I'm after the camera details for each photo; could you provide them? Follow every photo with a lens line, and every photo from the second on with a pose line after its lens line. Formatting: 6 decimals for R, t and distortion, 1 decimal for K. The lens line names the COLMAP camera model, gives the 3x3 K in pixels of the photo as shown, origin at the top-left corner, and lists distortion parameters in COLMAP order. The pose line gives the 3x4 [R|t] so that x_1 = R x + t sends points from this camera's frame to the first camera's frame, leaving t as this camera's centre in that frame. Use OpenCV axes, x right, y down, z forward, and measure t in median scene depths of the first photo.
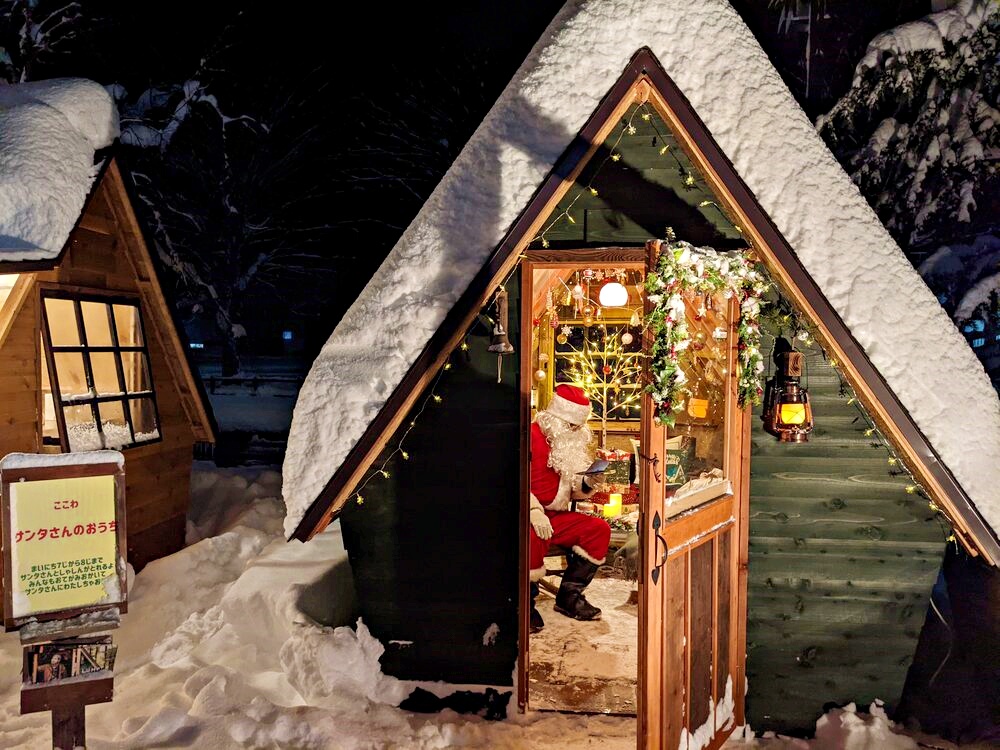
lens RADIAL K [[760.1, 0, 500.4], [0, 760.1, 375.1], [0, 0, 1]] dist [0.001589, -0.001057]
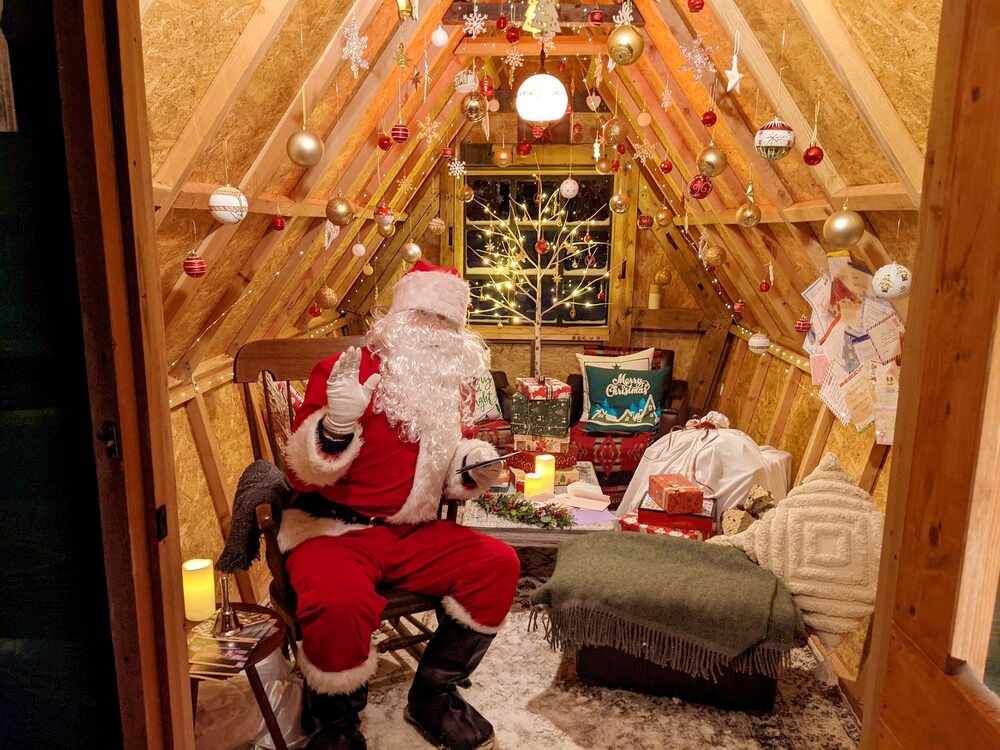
lens RADIAL K [[760.1, 0, 500.1], [0, 760.1, 375.3], [0, 0, 1]] dist [0.001589, -0.001057]
pose [[0.998716, -0.006664, 0.050228, 0.072157], [-0.000723, 0.989336, 0.145652, 0.006816], [-0.050663, -0.145501, 0.988060, 0.351807]]
